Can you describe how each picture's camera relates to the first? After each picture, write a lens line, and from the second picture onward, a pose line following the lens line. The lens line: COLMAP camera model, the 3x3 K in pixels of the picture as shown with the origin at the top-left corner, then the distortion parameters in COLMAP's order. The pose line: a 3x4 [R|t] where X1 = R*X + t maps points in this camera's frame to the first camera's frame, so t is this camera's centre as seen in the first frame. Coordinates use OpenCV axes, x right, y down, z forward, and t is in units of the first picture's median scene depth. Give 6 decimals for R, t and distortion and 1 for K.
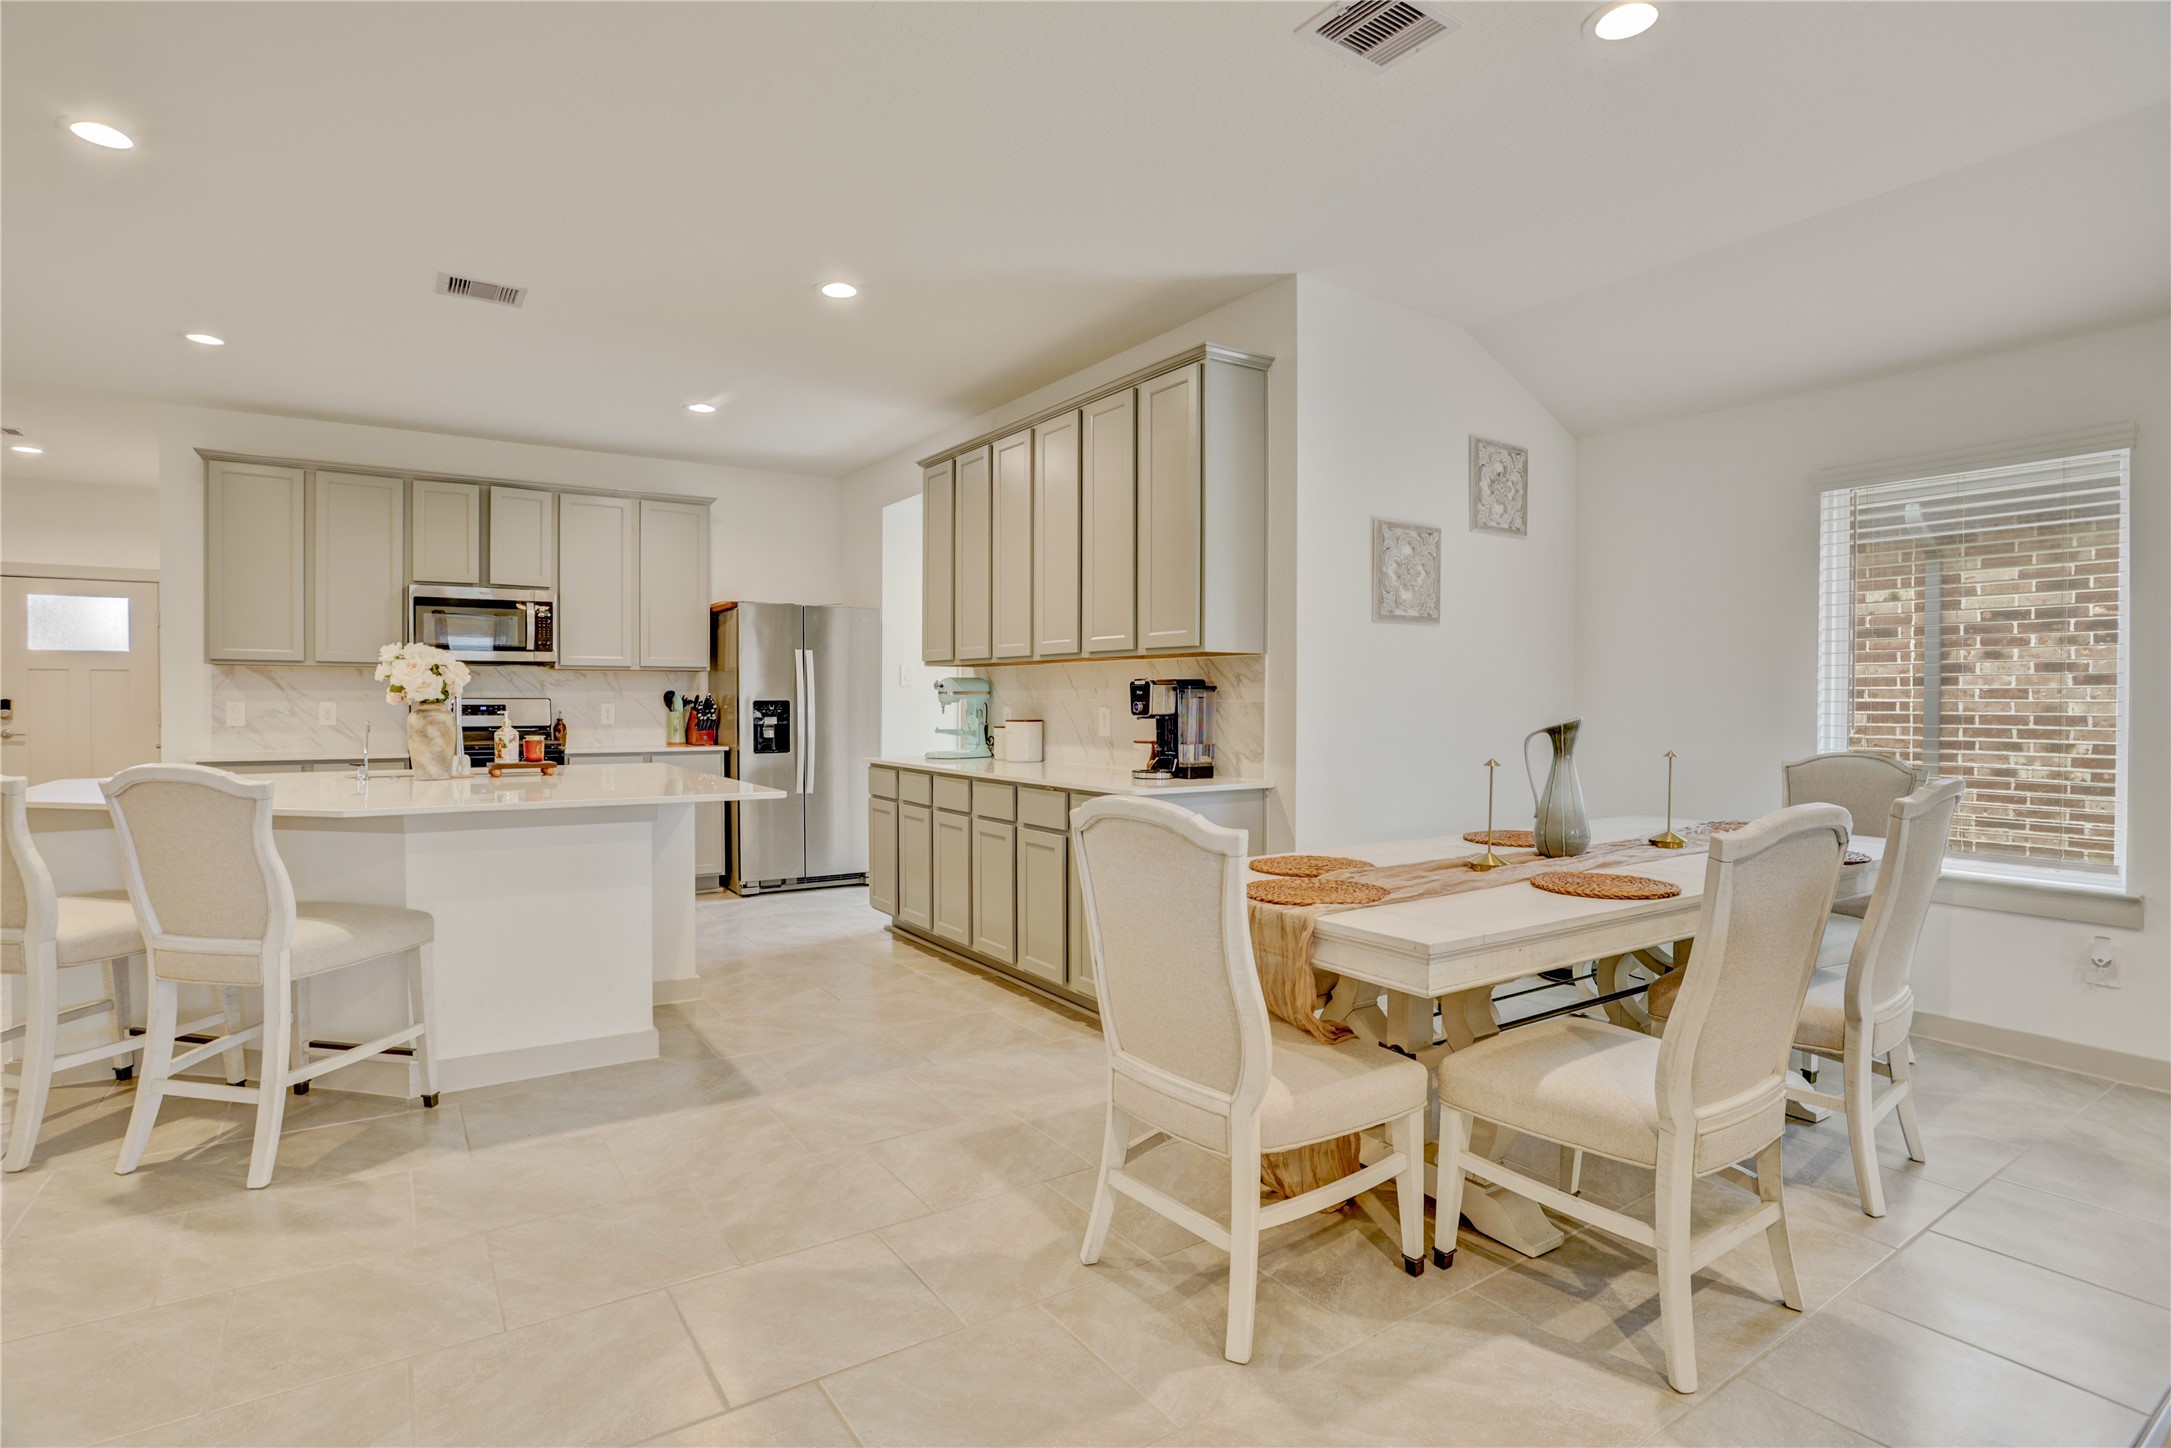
lens RADIAL K [[1068.5, 0, 1069.4], [0, 1068.5, 725.2], [0, 0, 1]] dist [-0.074790, 0.034443]
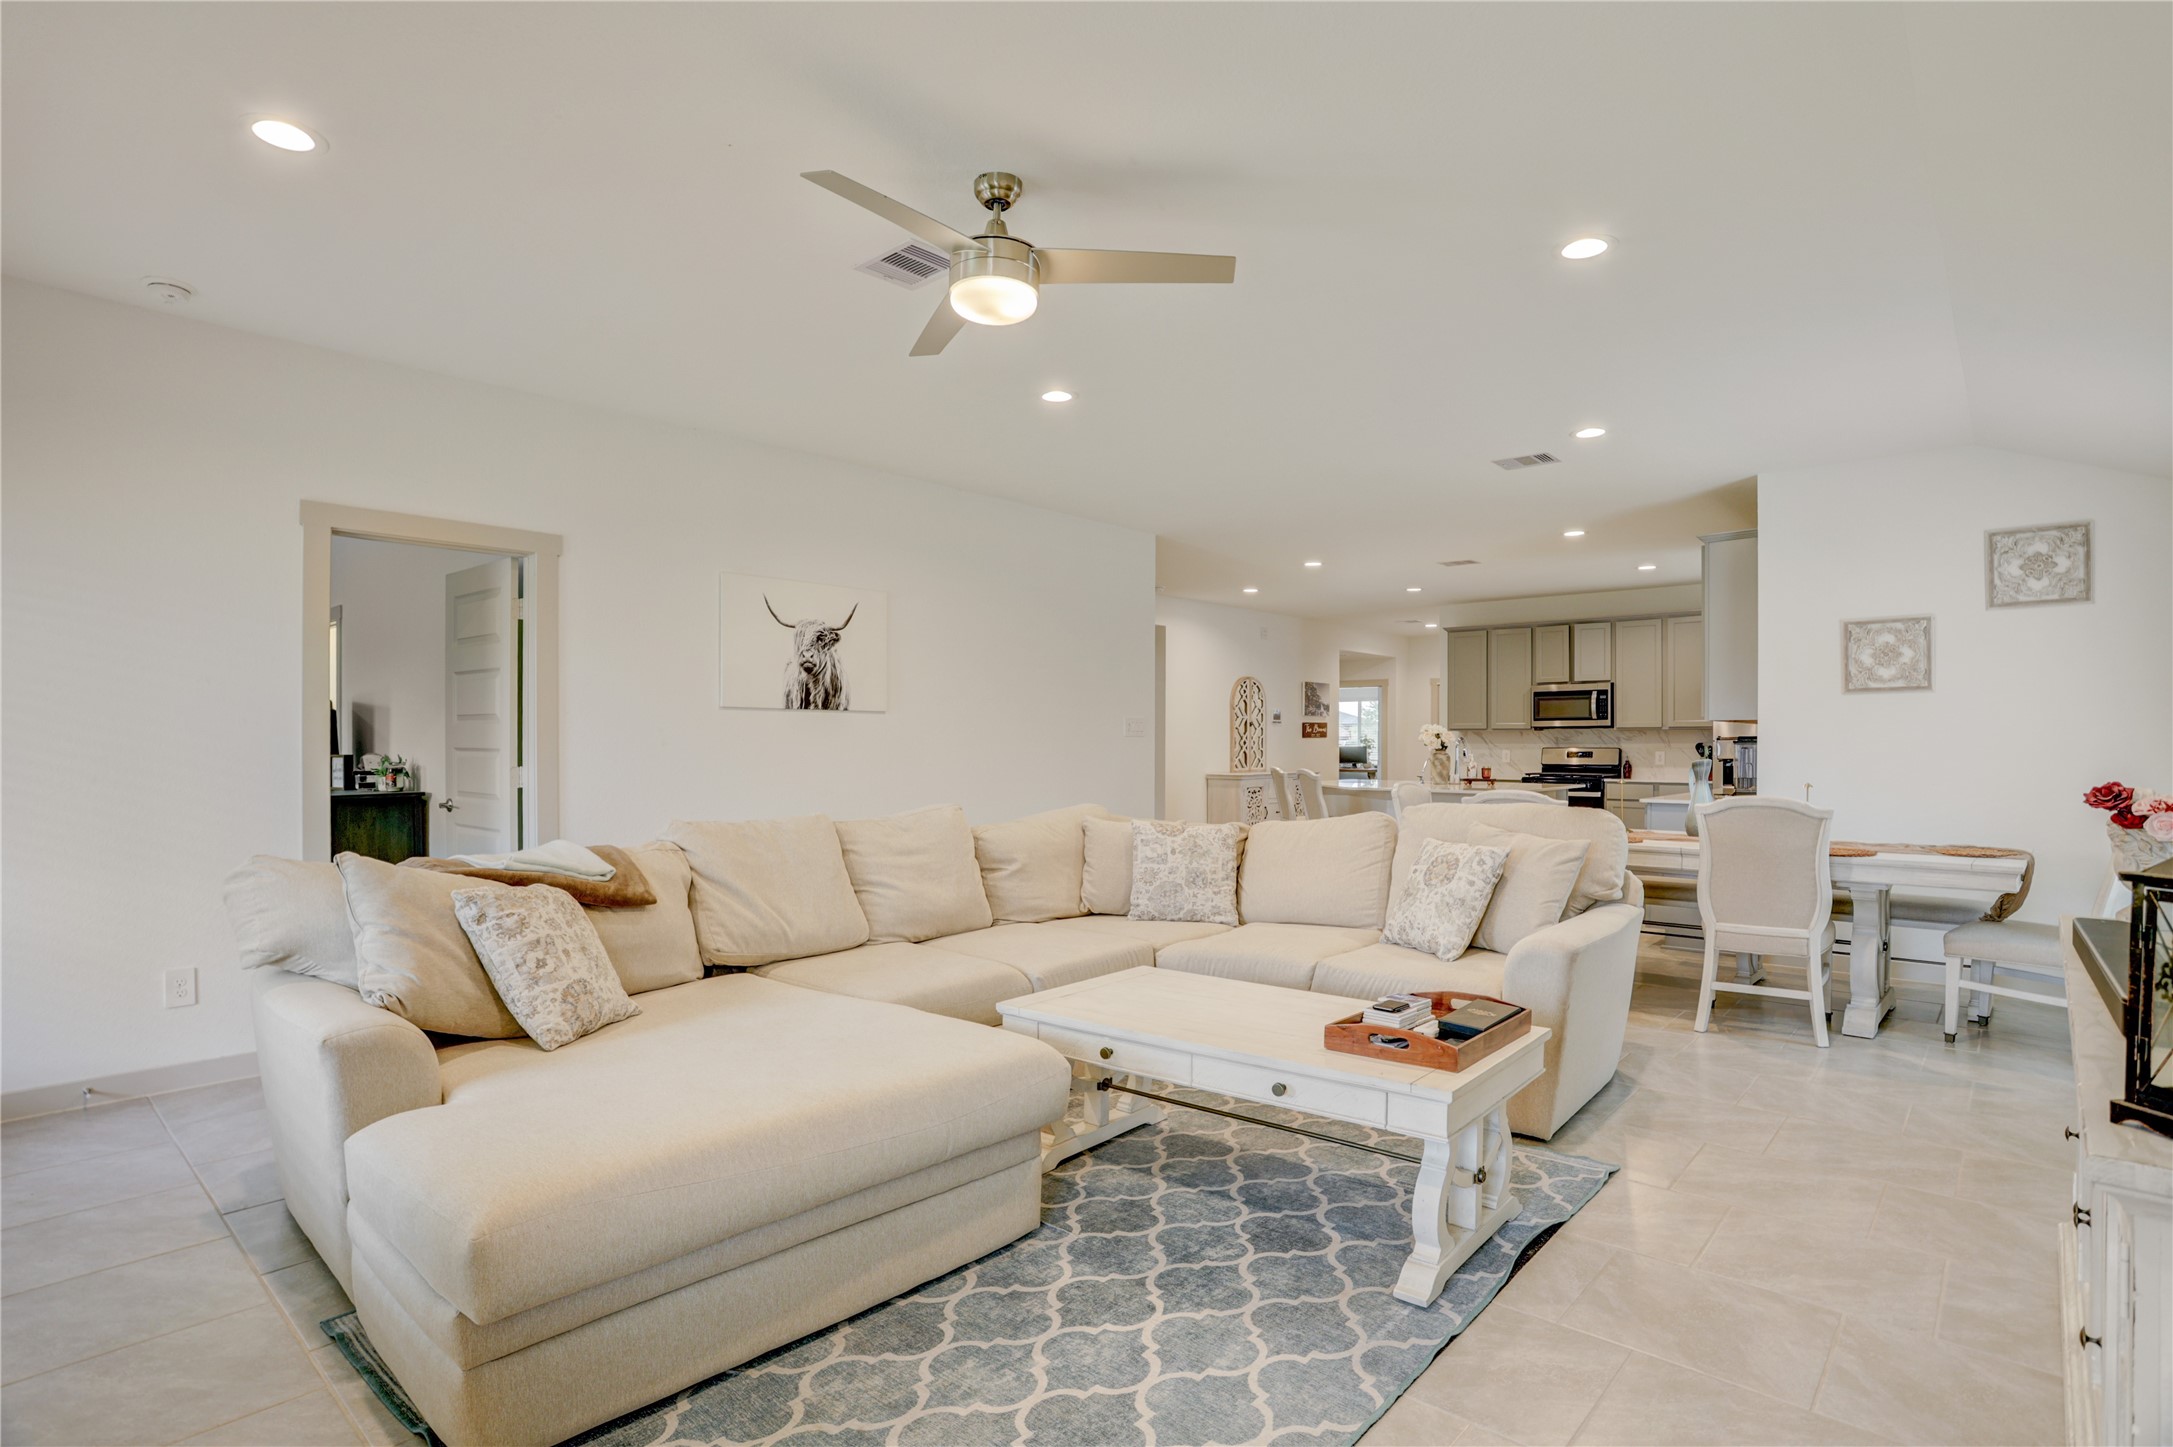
lens RADIAL K [[1069.5, 0, 1070.4], [0, 1069.5, 724.7], [0, 0, 1]] dist [-0.074790, 0.034443]
pose [[0.243017, -0.021132, -0.969792, 1.036176], [-0.023830, 0.999331, -0.027748, 0.004267], [0.969729, 0.029853, 0.242351, -0.248931]]
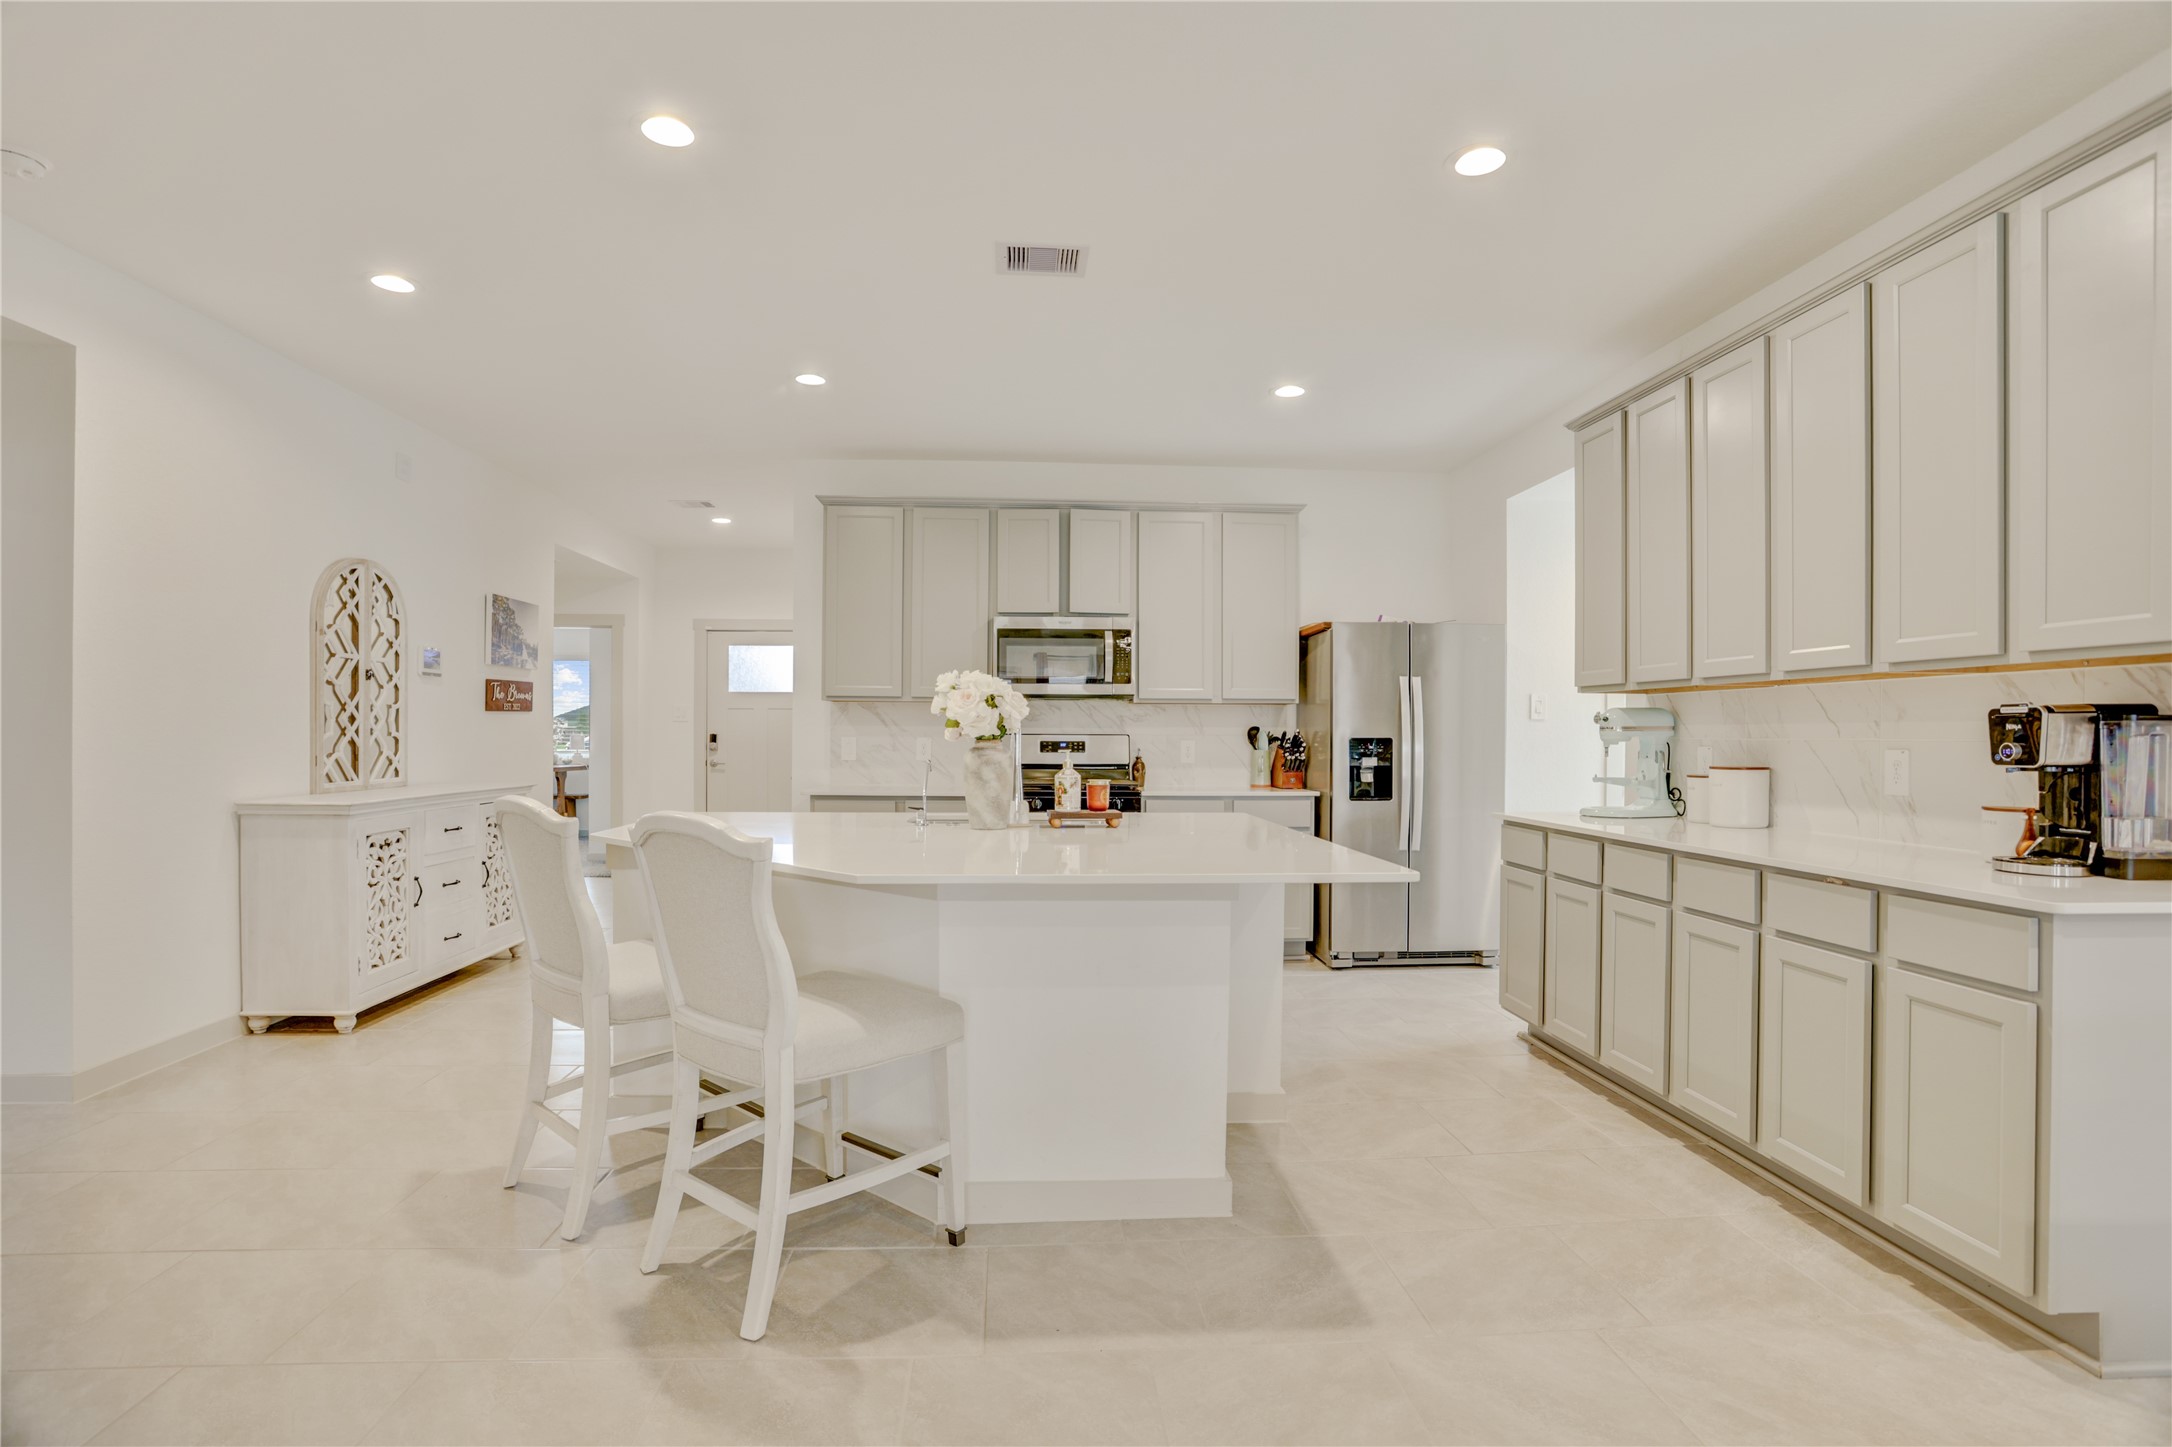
lens RADIAL K [[1069.0, 0, 1069.9], [0, 1069.0, 724.7], [0, 0, 1]] dist [-0.074790, 0.034443]
pose [[0.862788, -0.003089, -0.505557, -0.077114], [-0.014419, 0.999424, -0.030715, -0.005599], [0.505361, 0.033790, 0.862246, 0.198168]]
